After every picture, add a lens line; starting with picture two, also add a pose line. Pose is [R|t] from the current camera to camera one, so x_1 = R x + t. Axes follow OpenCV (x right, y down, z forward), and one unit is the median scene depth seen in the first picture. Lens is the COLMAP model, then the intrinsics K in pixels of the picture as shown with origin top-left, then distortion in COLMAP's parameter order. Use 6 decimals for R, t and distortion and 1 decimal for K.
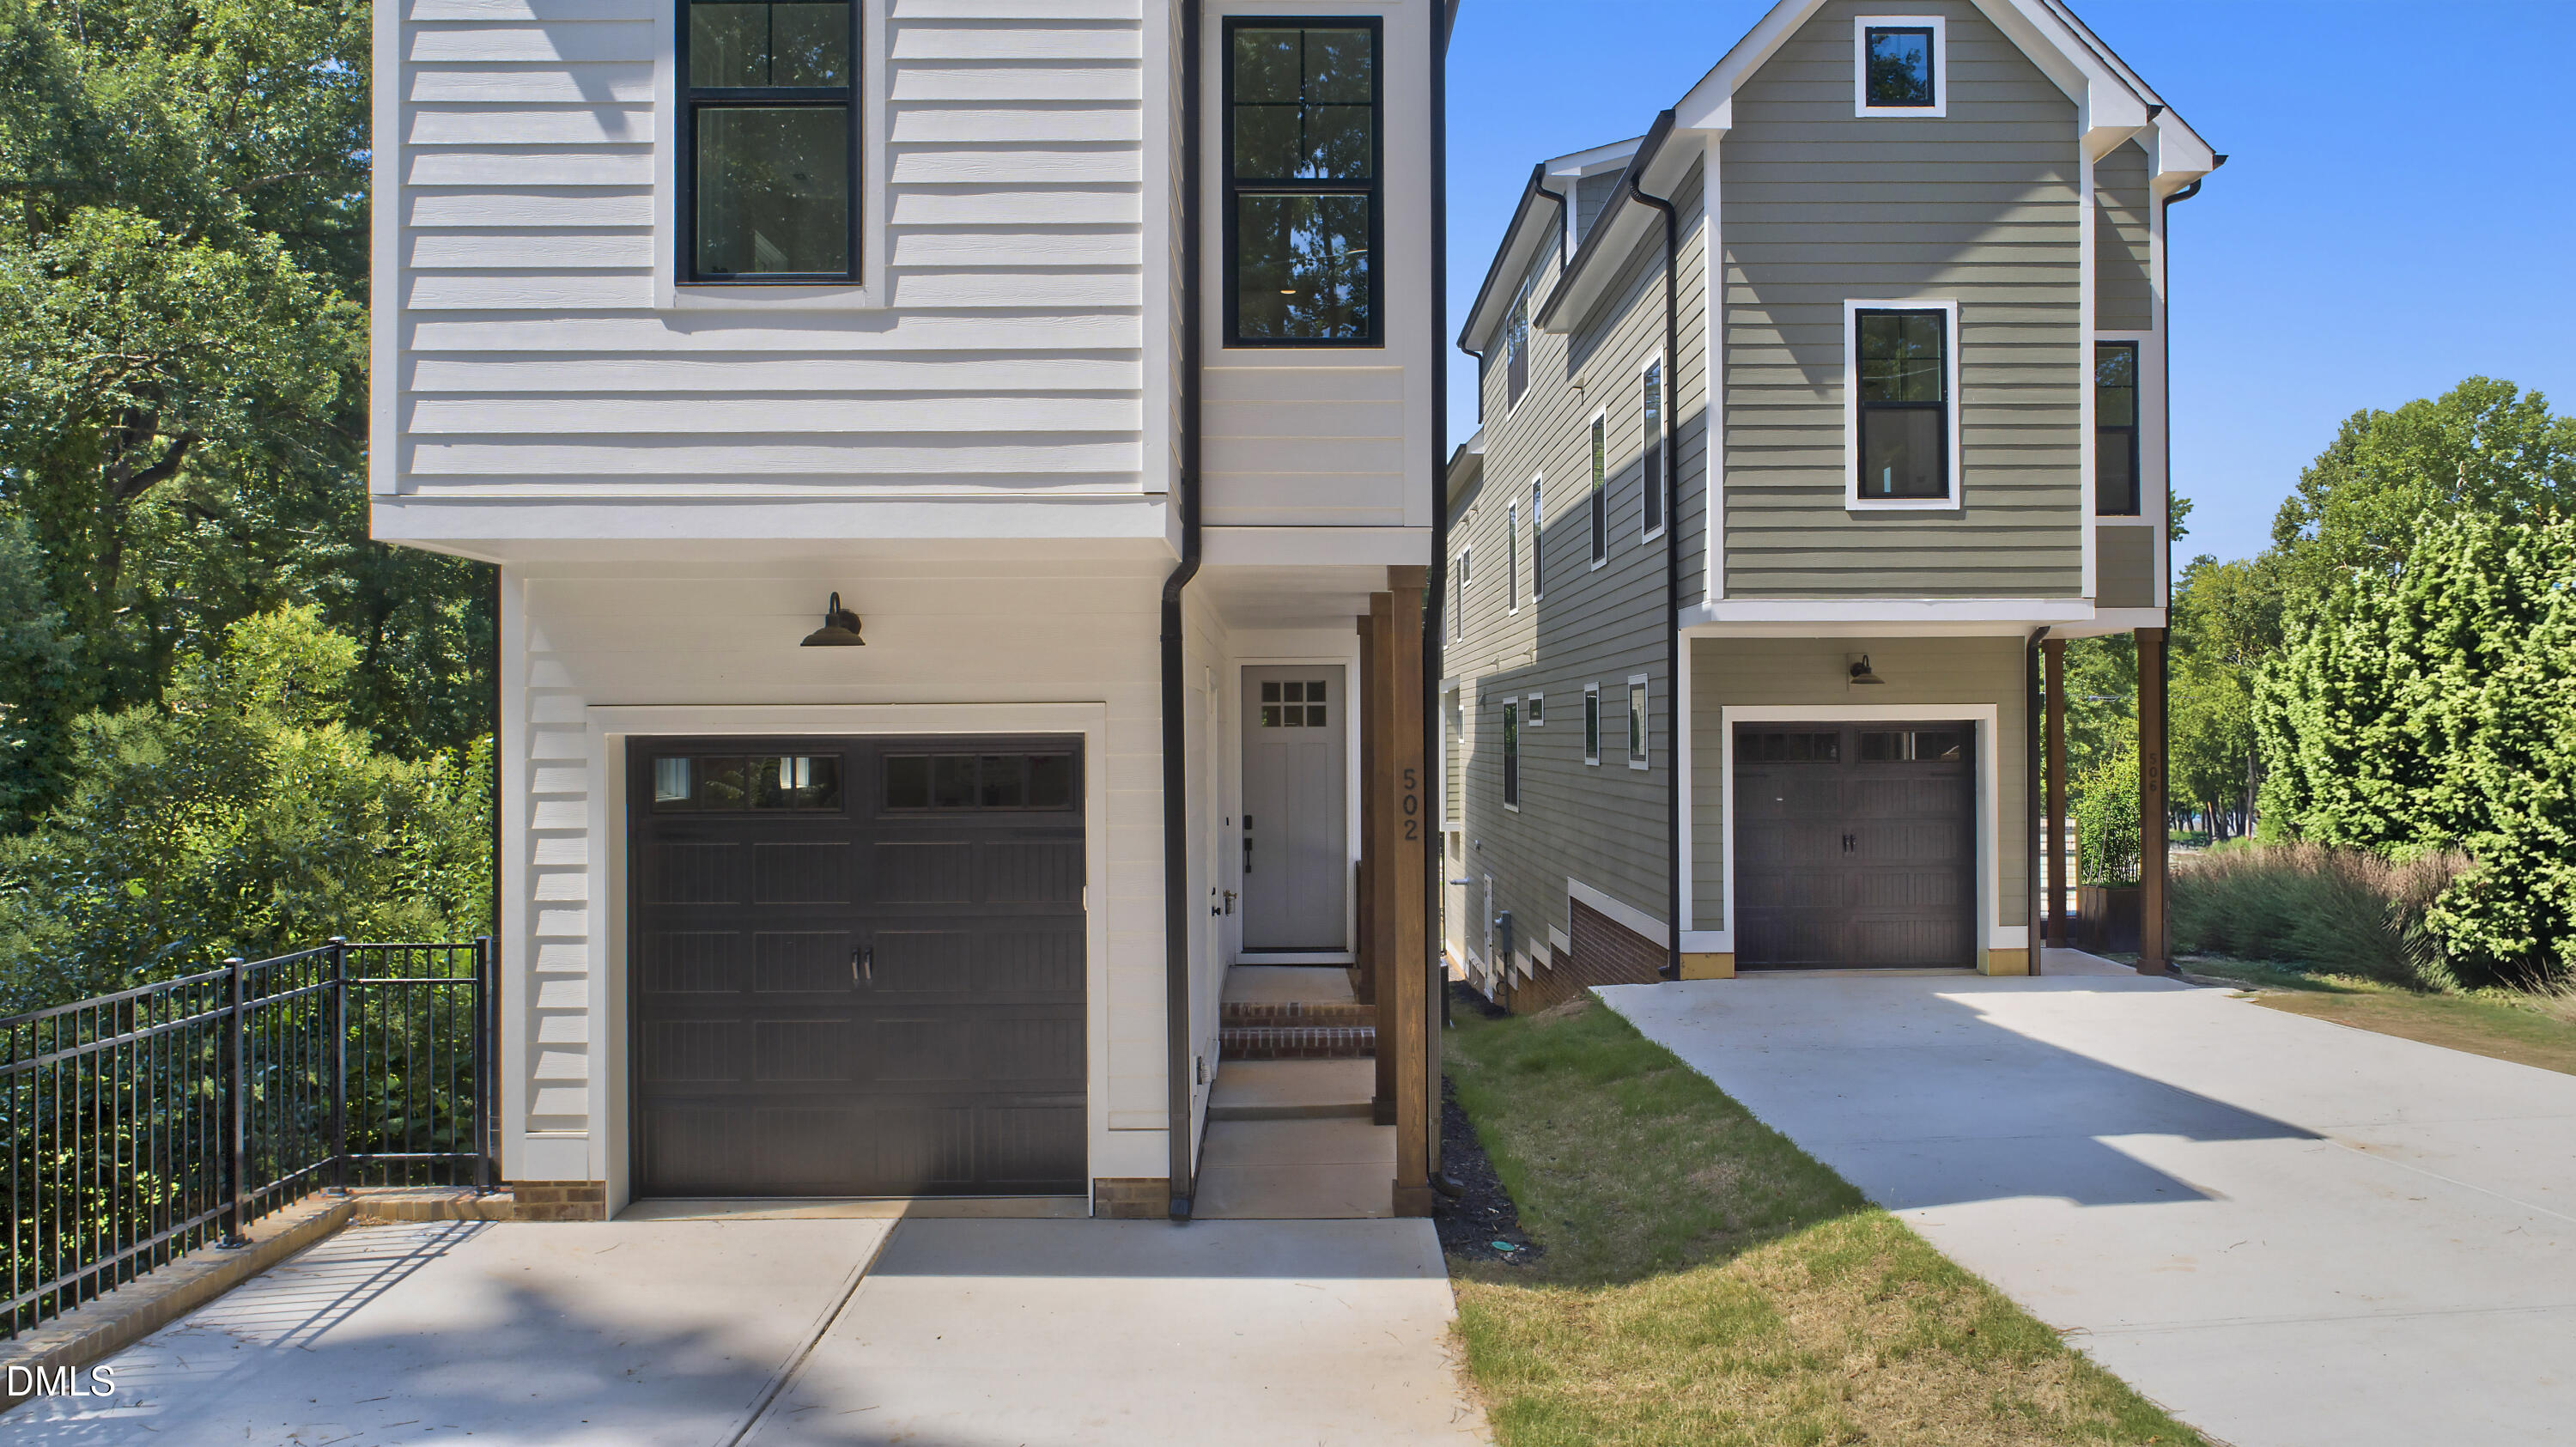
lens RADIAL K [[1803.5, 0, 1276.4], [0, 1803.5, 682.4], [0, 0, 1]] dist [-0.008949, 0.004387]
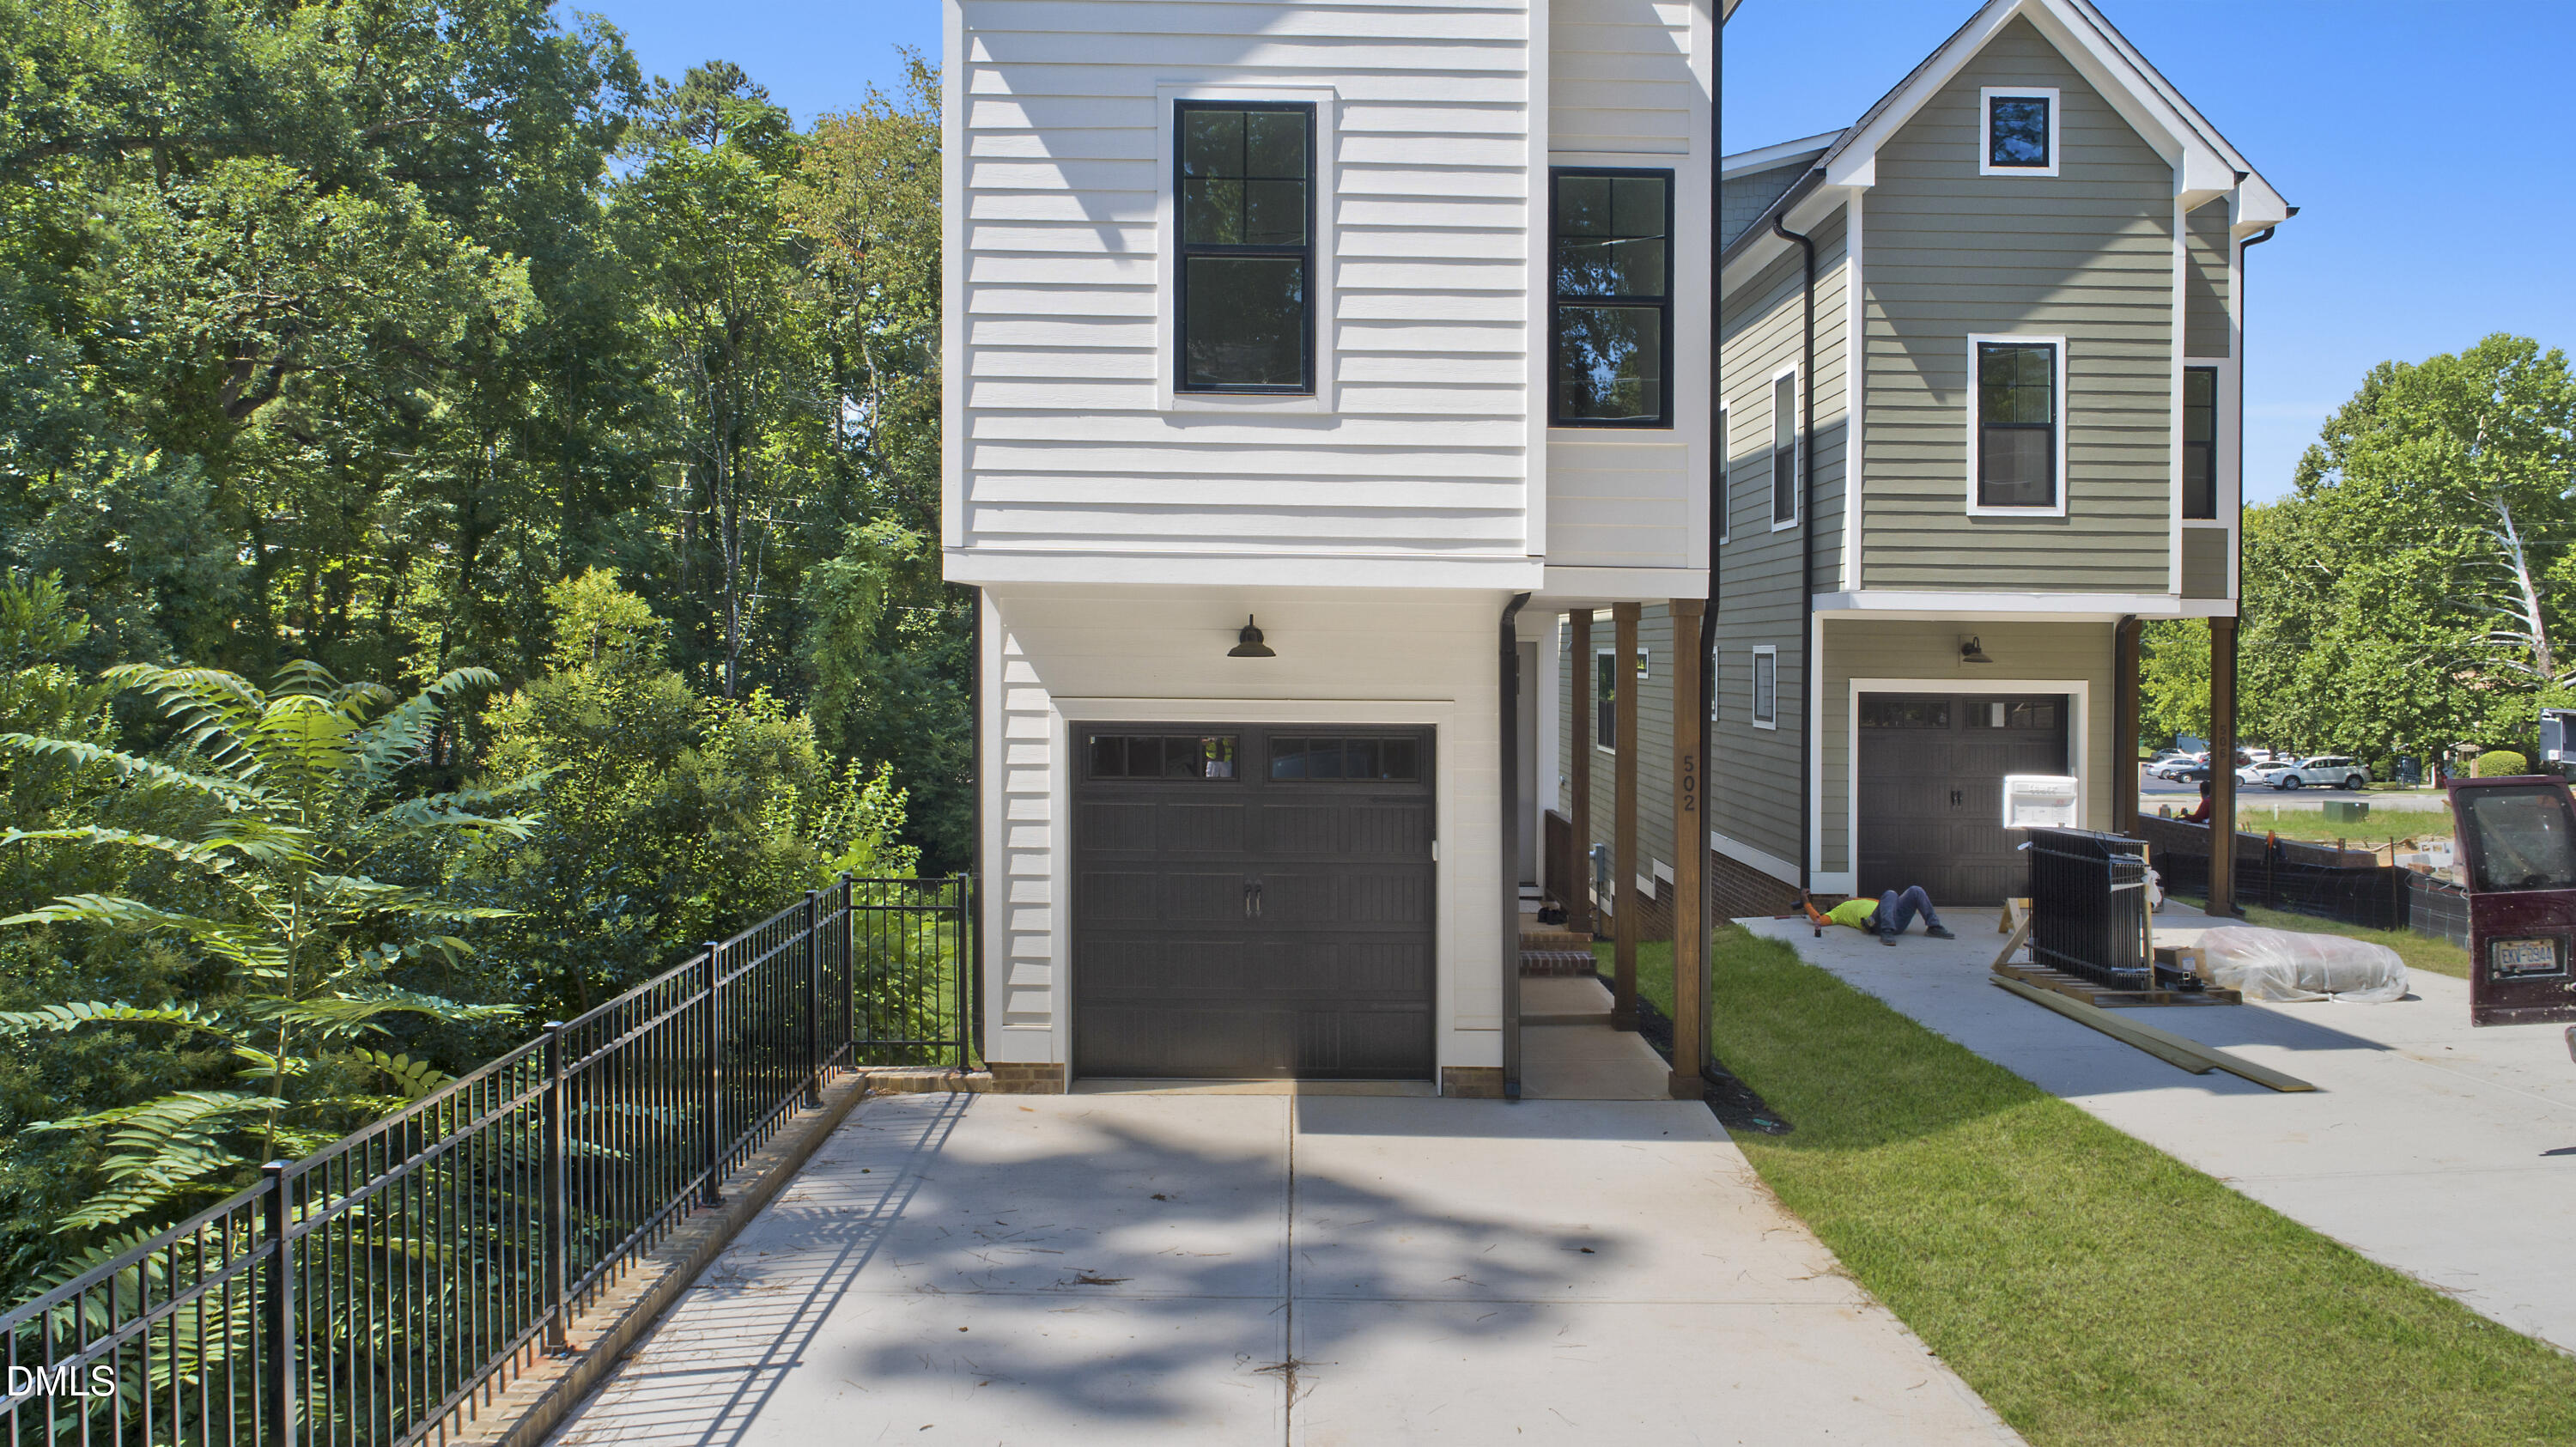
lens RADIAL K [[1782.2, 0, 1286.7], [0, 1782.2, 627.8], [0, 0, 1]] dist [0.000887, -0.002870]
pose [[0.999891, 0.013889, -0.004947, -0.139147], [-0.013824, 0.999820, 0.012969, -0.037296], [0.005126, -0.012899, 0.999904, -0.186434]]
